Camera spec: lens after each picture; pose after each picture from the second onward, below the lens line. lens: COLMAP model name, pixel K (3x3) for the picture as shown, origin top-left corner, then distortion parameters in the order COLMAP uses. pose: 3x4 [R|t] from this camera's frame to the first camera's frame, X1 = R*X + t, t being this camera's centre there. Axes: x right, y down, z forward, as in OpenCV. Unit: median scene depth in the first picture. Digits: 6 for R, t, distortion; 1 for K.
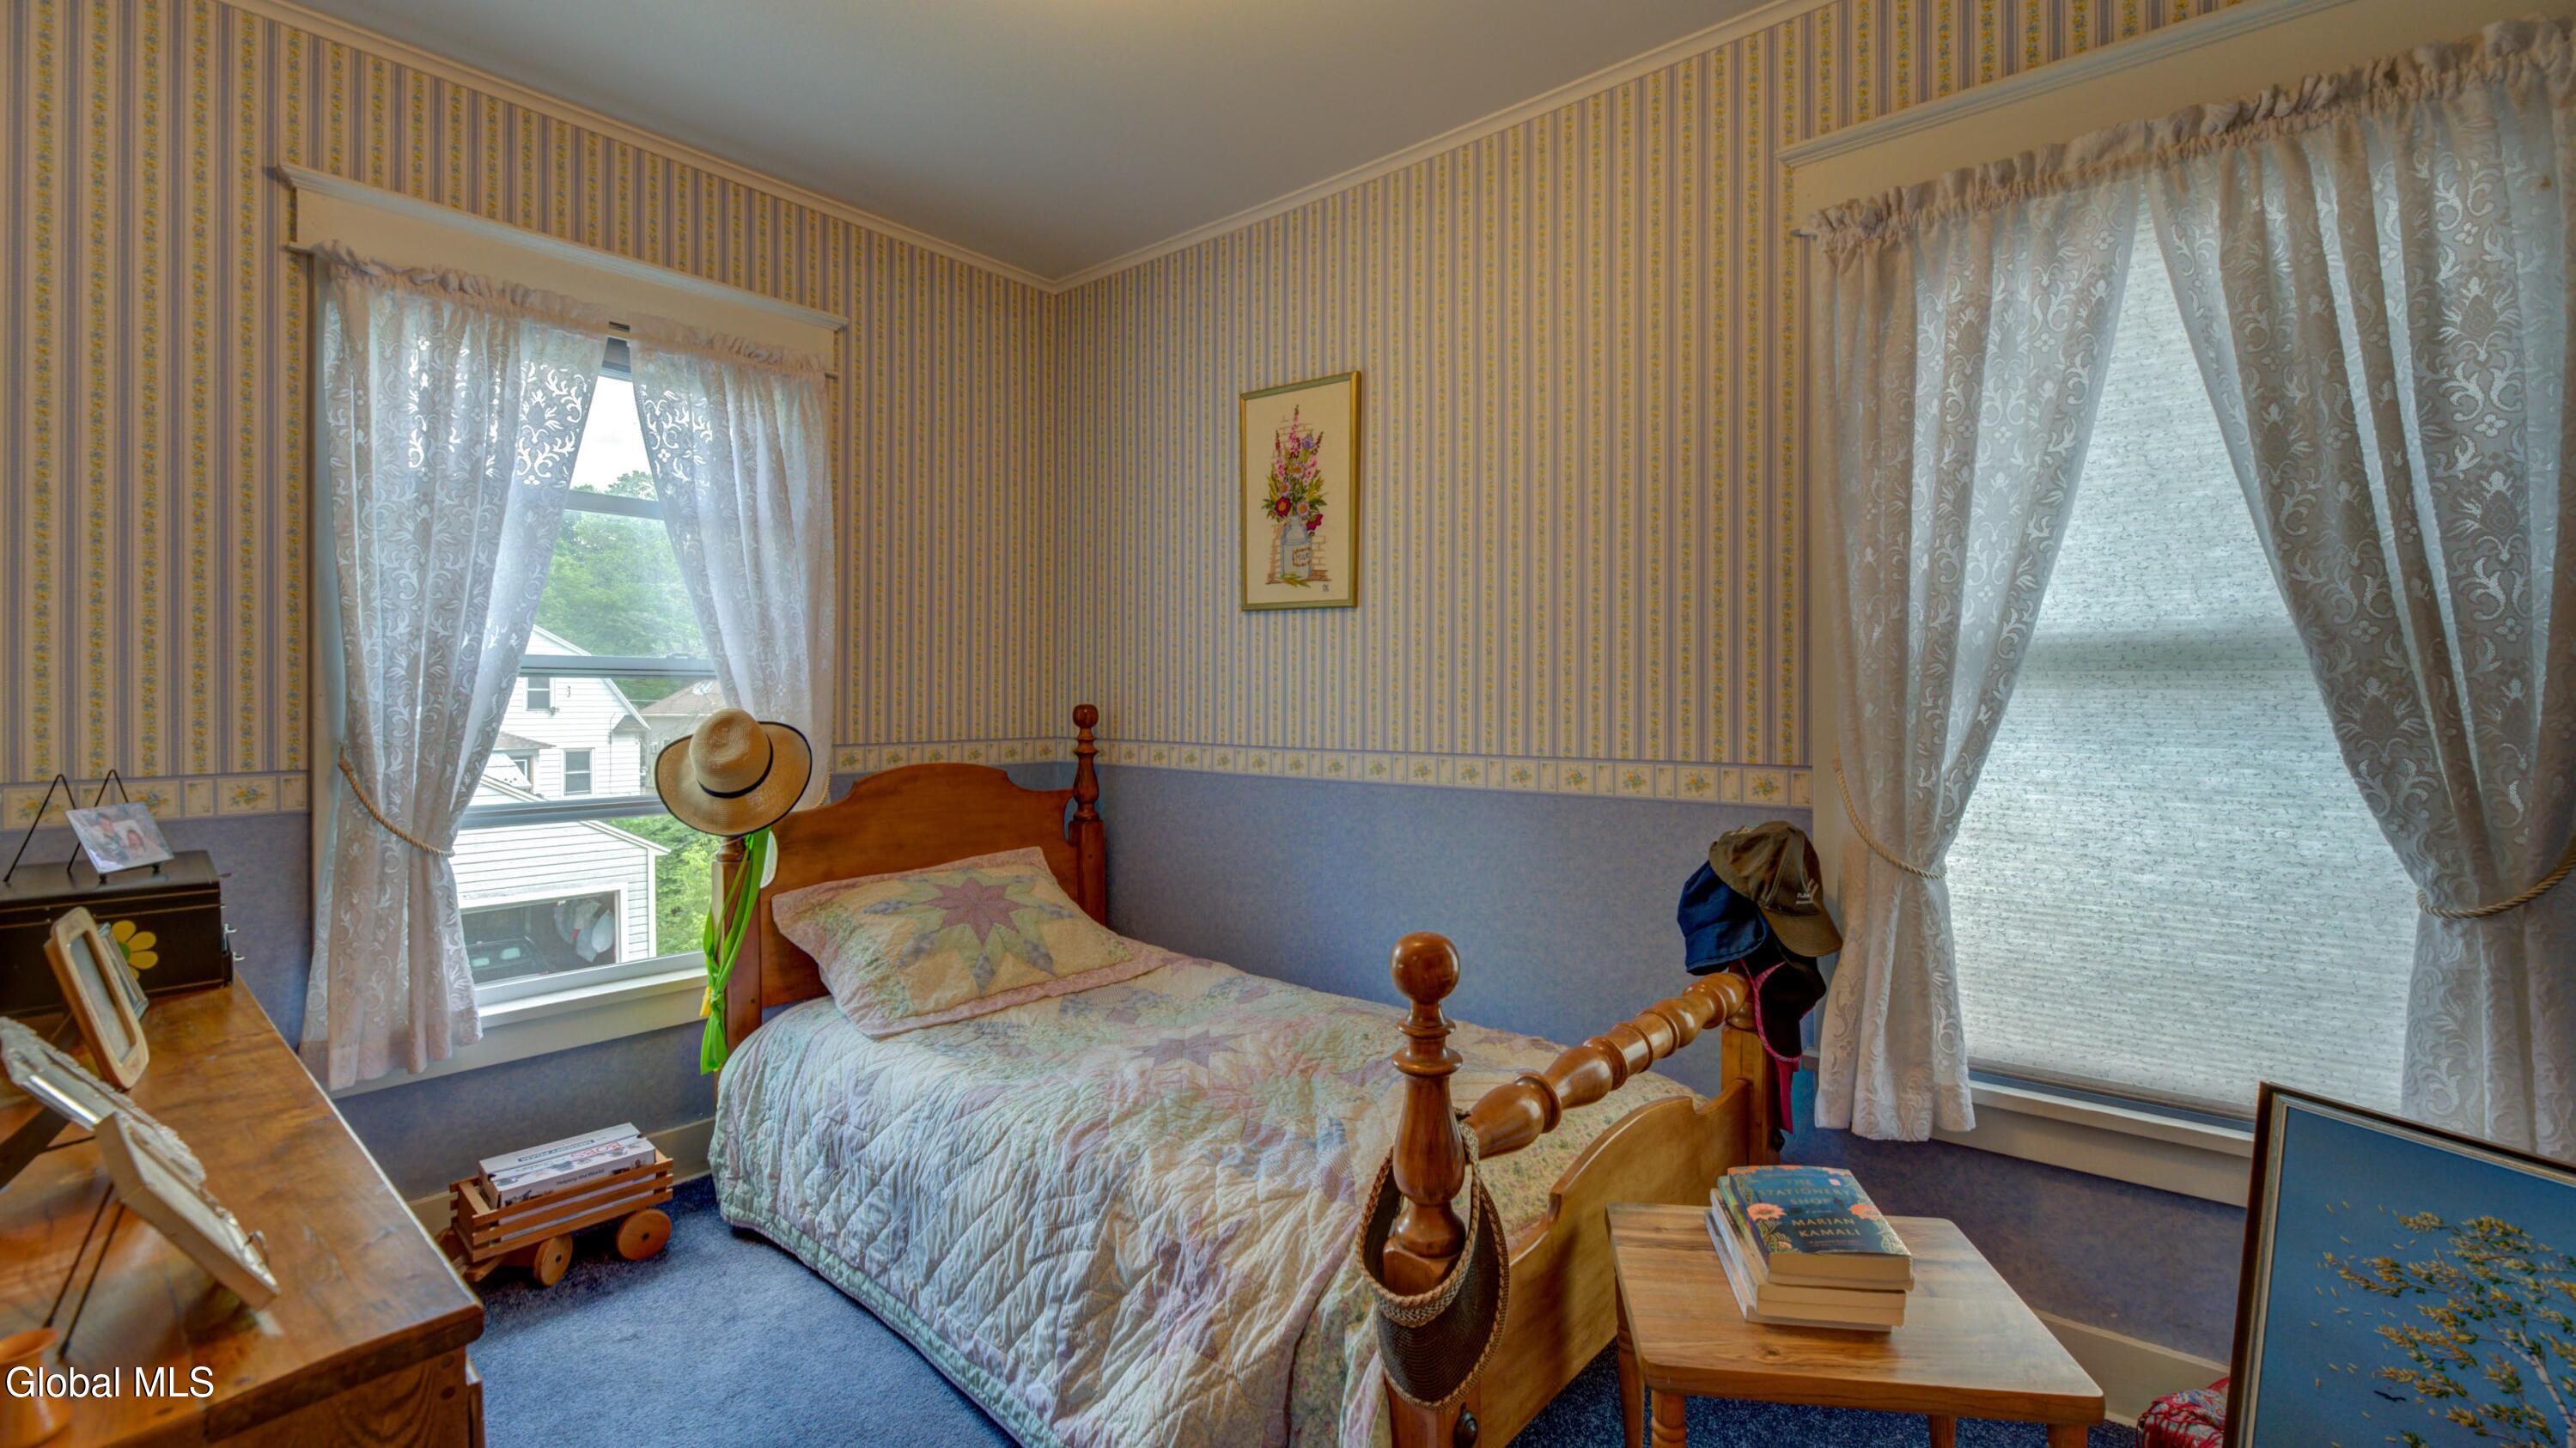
lens RADIAL K [[1073.0, 0, 1288.0], [0, 1073.0, 724.0], [0, 0, 1]] dist [-0.002192, -0.000333]
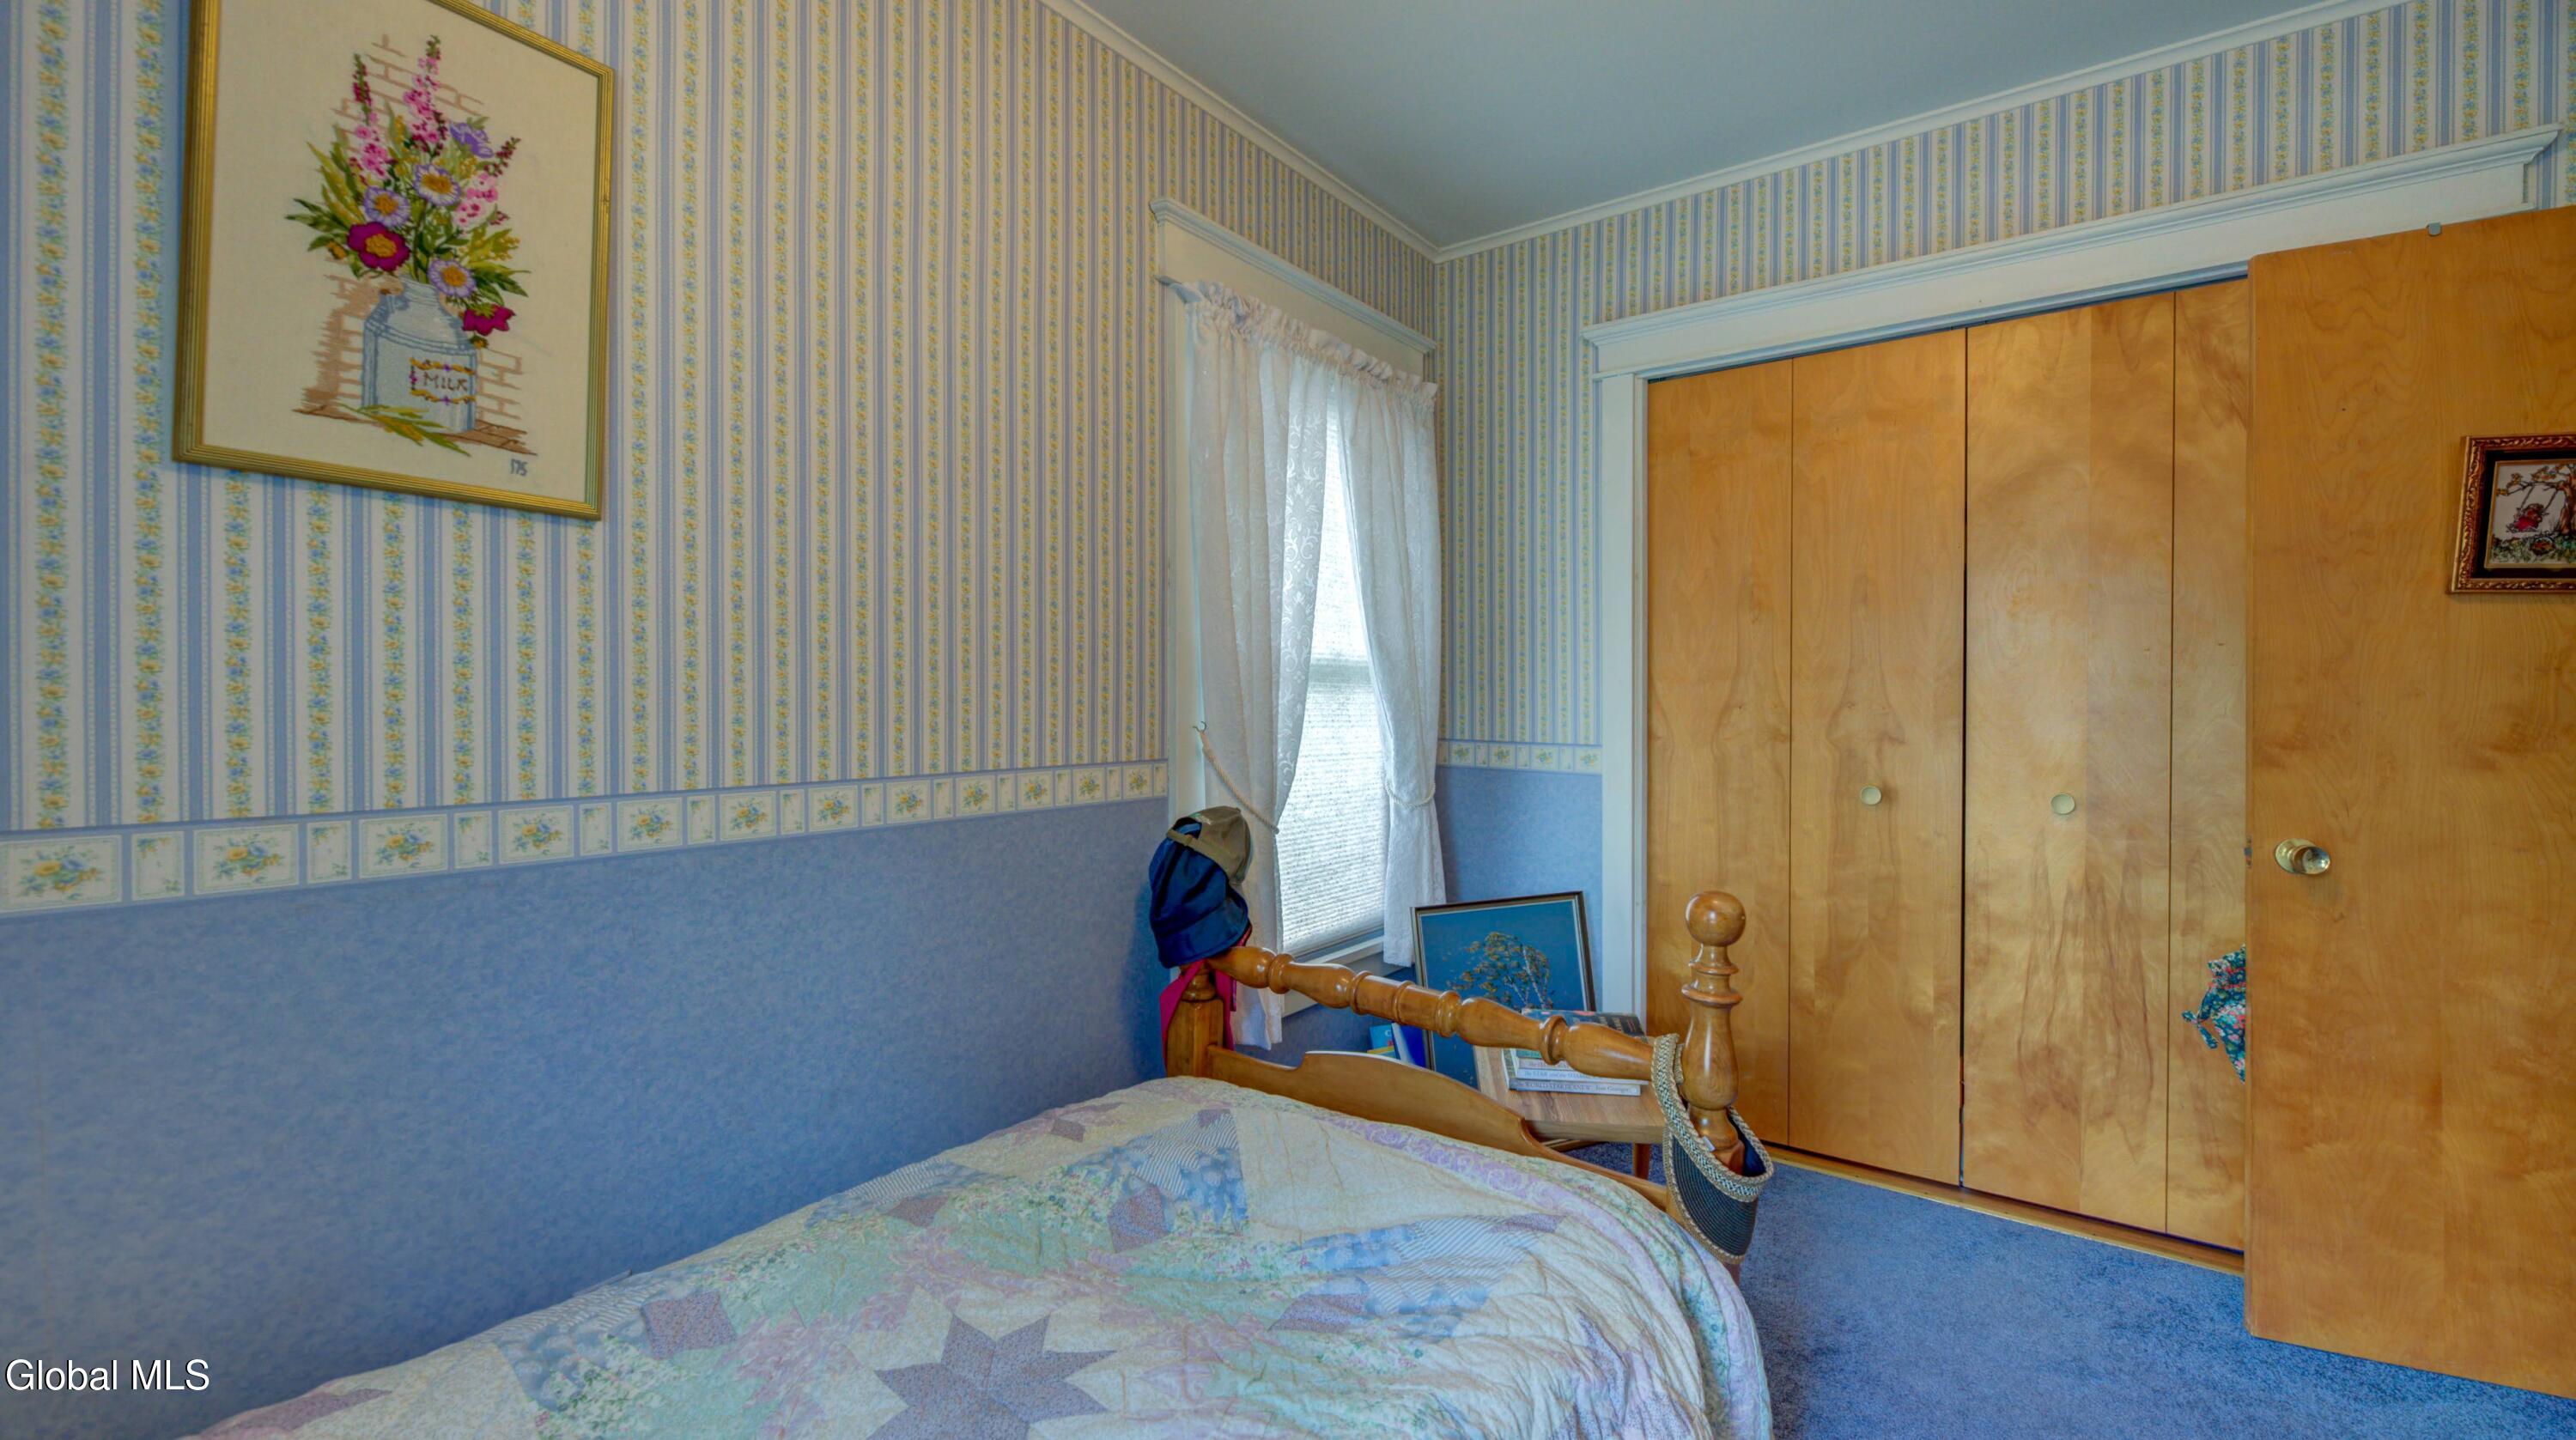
lens RADIAL K [[1073.1, 0, 1288.0], [0, 1073.1, 720.0], [0, 0, 1]] dist [-0.002192, -0.000333]
pose [[-0.074580, -0.023836, 0.996930, -0.481451], [0.015219, 0.999571, 0.025038, -0.020856], [-0.997099, 0.017040, -0.074185, 0.707844]]
